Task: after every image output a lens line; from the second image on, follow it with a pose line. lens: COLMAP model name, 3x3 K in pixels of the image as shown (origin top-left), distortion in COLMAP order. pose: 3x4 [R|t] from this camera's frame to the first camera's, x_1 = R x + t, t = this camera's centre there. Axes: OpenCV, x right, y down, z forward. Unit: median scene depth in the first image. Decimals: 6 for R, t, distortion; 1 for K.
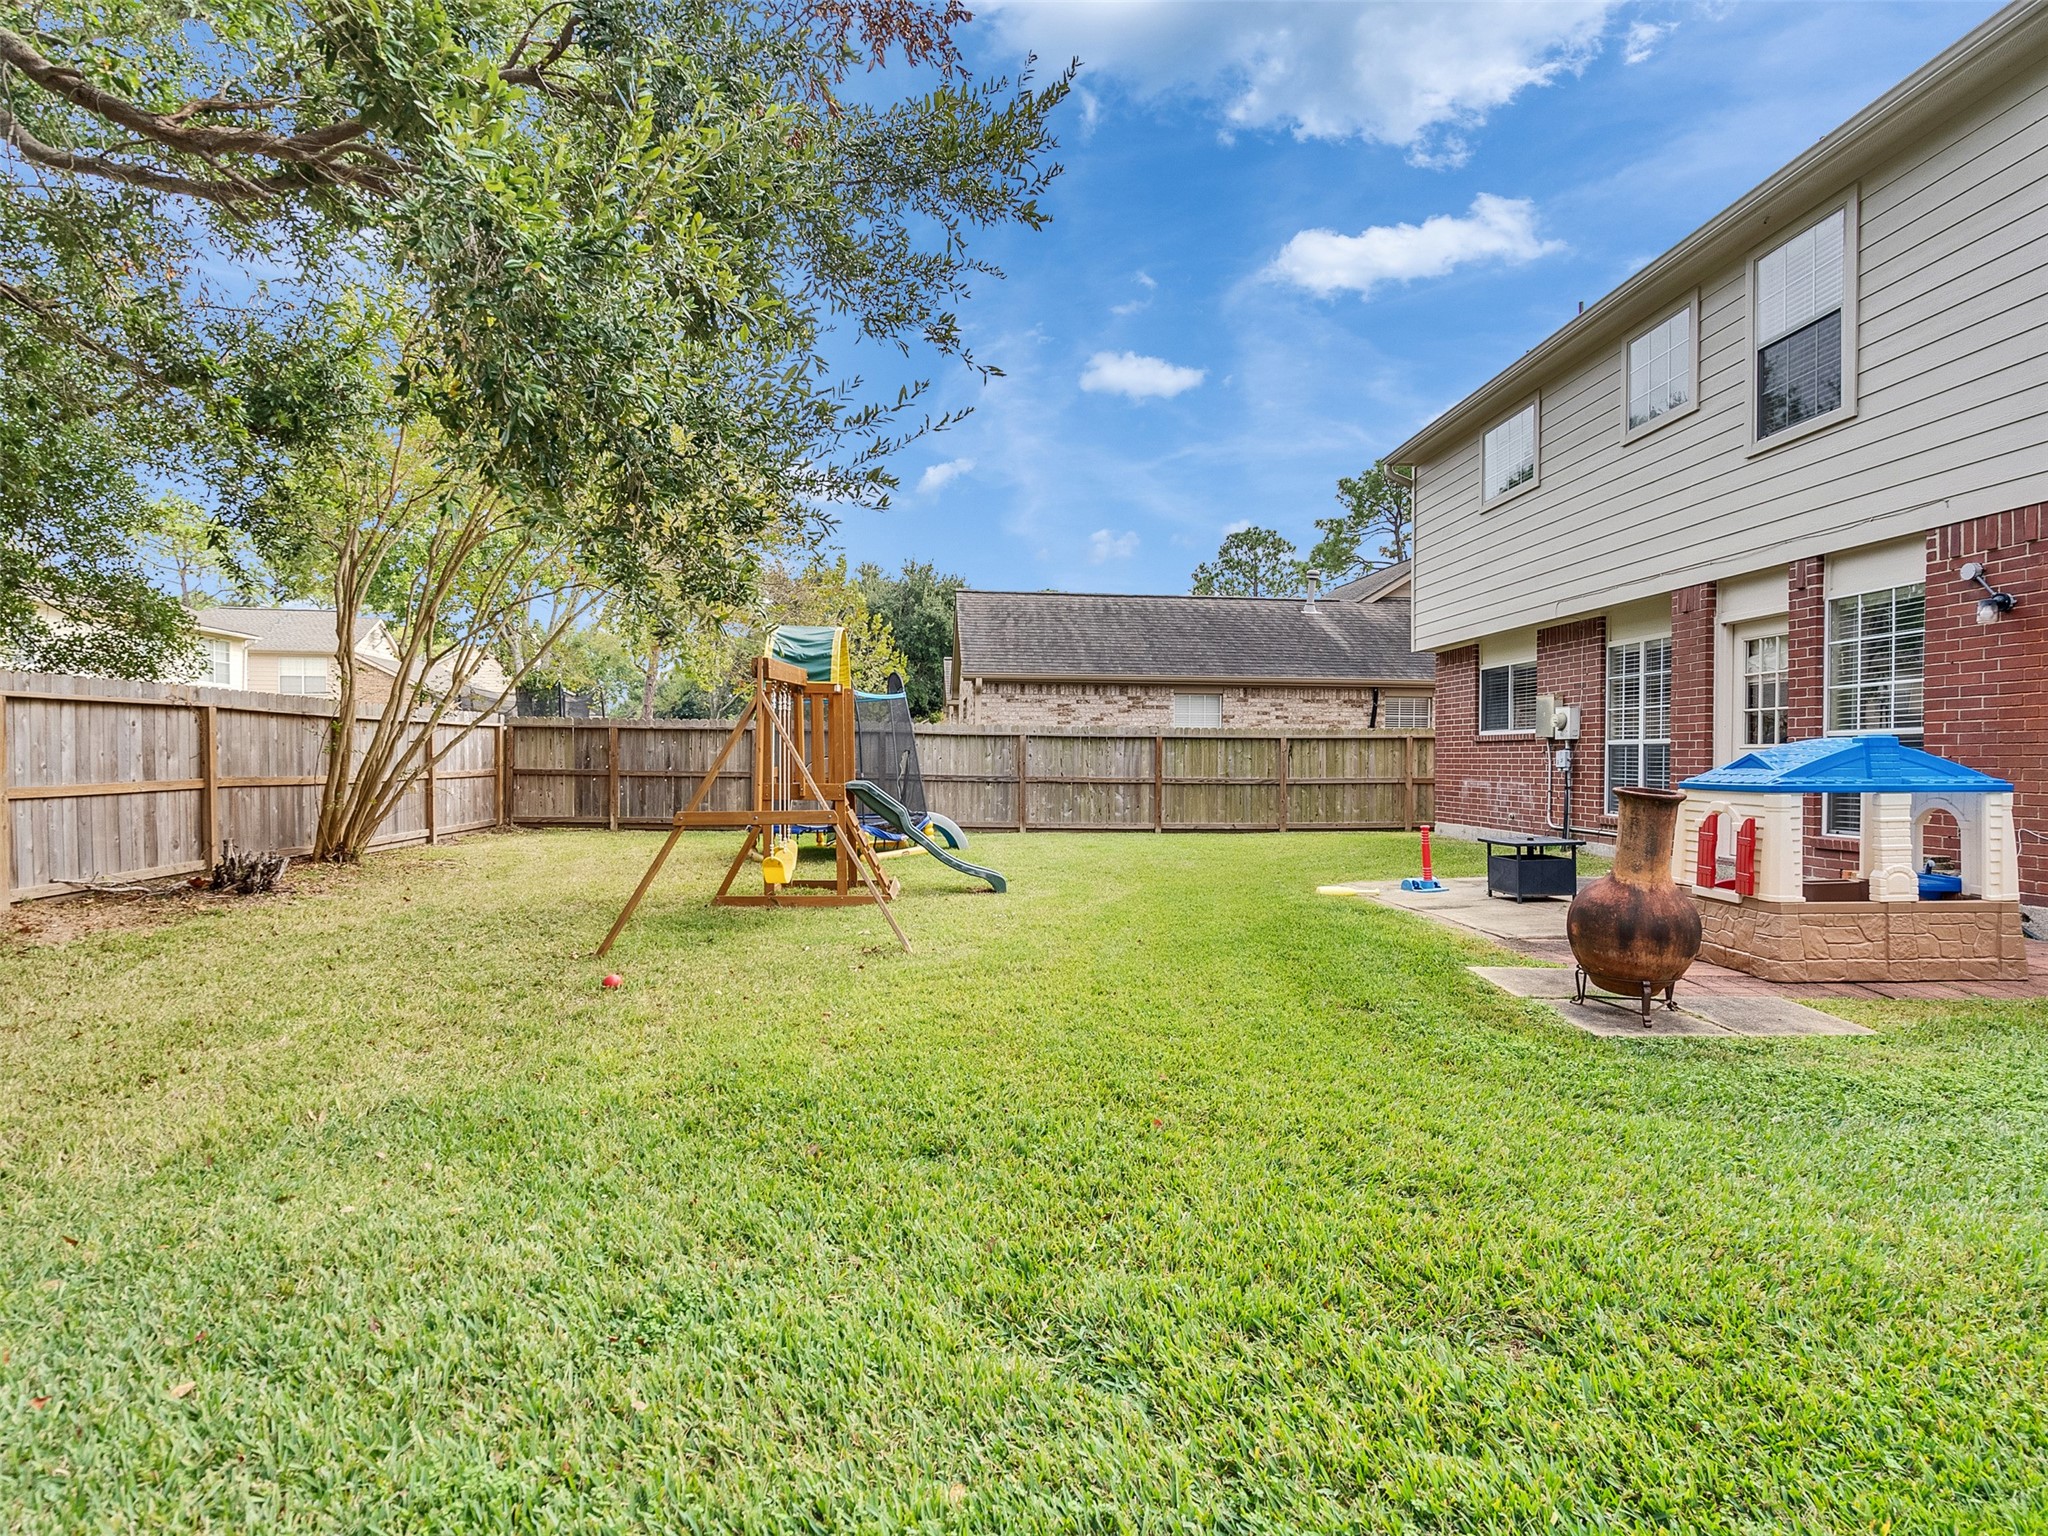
lens RADIAL K [[1057.4, 0, 1003.2], [0, 1057.4, 763.5], [0, 0, 1]] dist [0.004271, 0.001490]
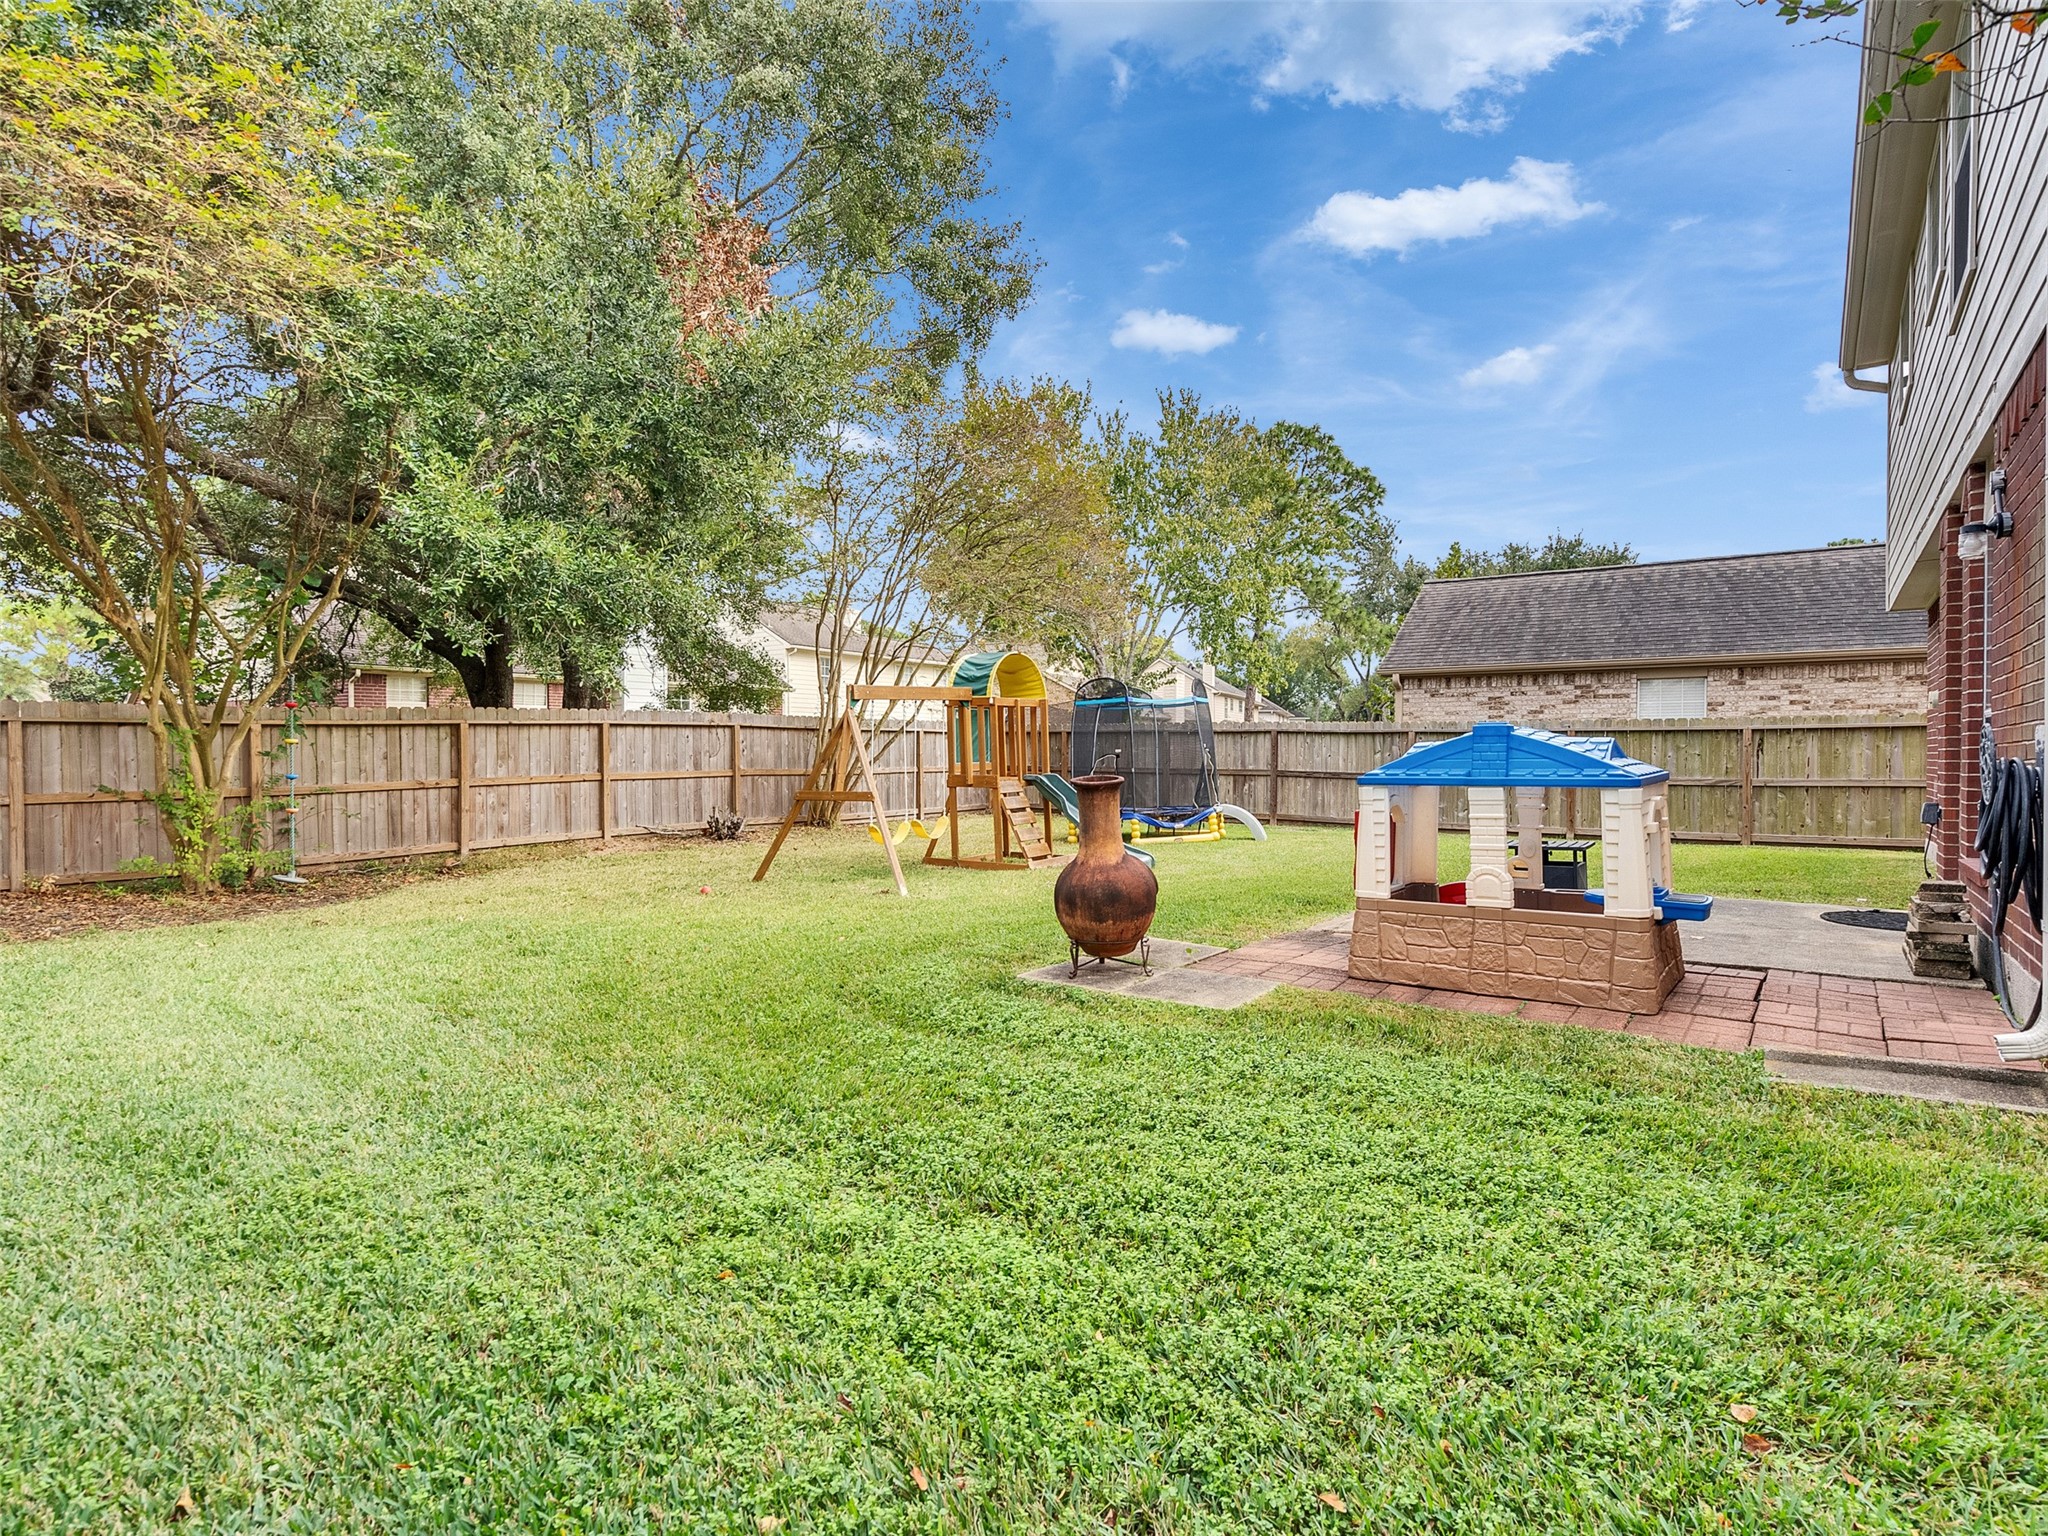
lens RADIAL K [[1057.4, 0, 1003.2], [0, 1057.4, 763.5], [0, 0, 1]] dist [0.004271, 0.001490]
pose [[0.764063, -0.000223, -0.645142, 0.350621], [-0.000758, 0.999999, -0.001243, 0.003617], [0.645141, 0.001439, 0.764062, 0.018195]]
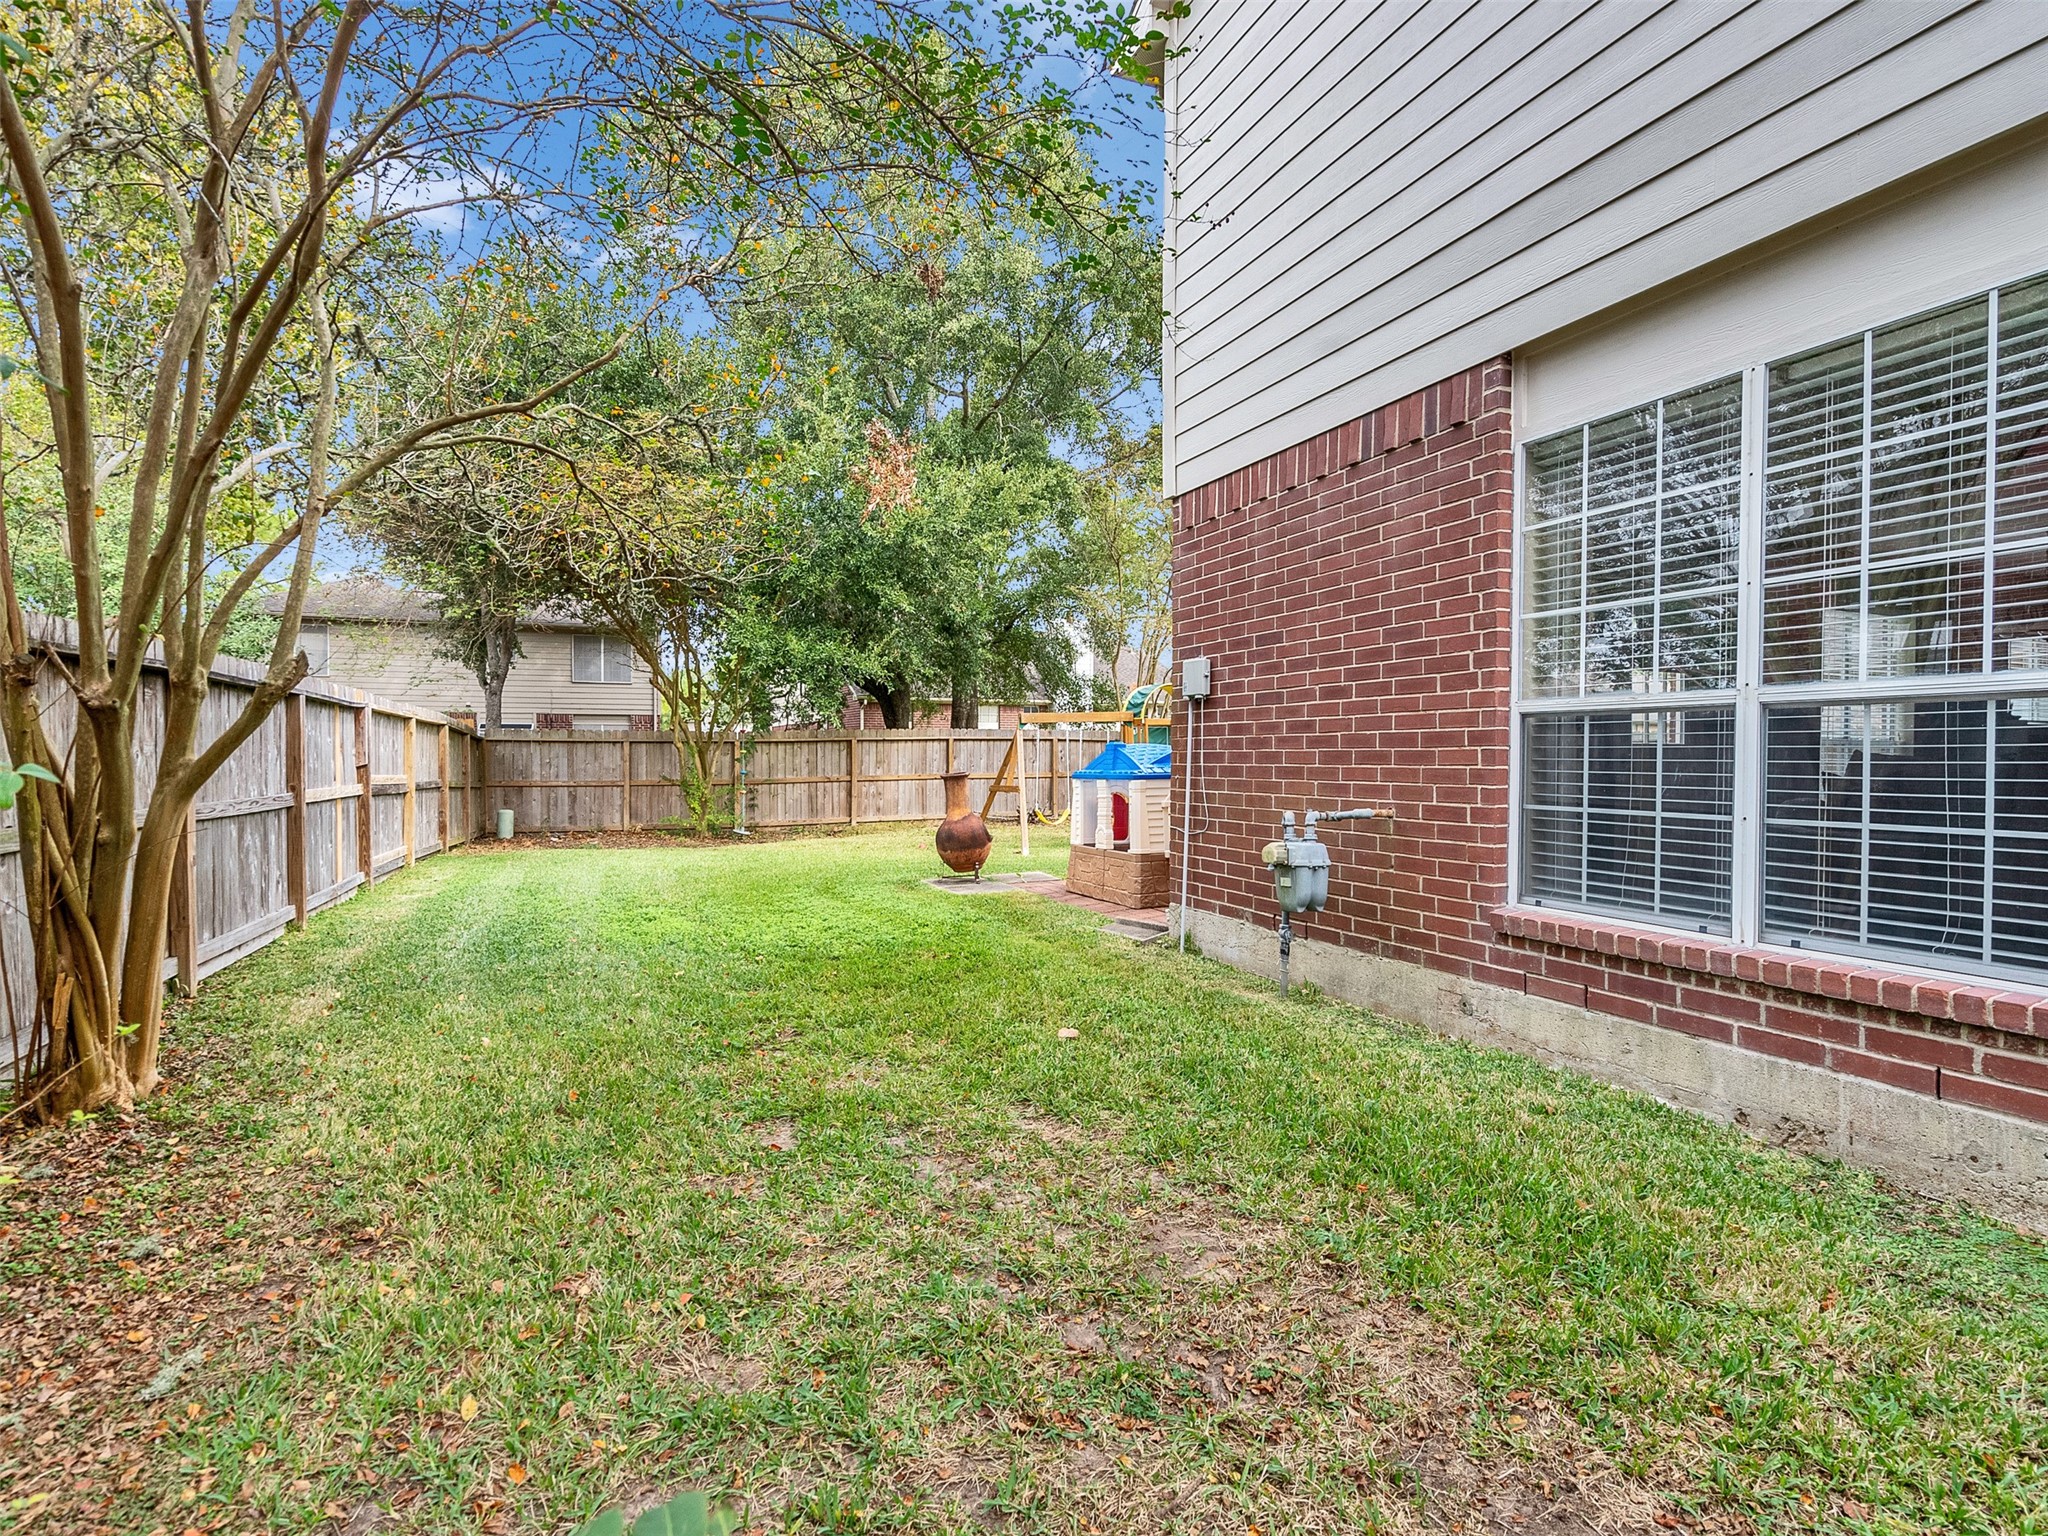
lens RADIAL K [[1057.4, 0, 1003.2], [0, 1057.4, 763.5], [0, 0, 1]] dist [0.004271, 0.001490]
pose [[0.319743, -0.002467, -0.947501, 0.715565], [-0.013814, 0.999878, -0.007265, 0.006281], [0.947403, 0.015412, 0.319670, 0.132681]]
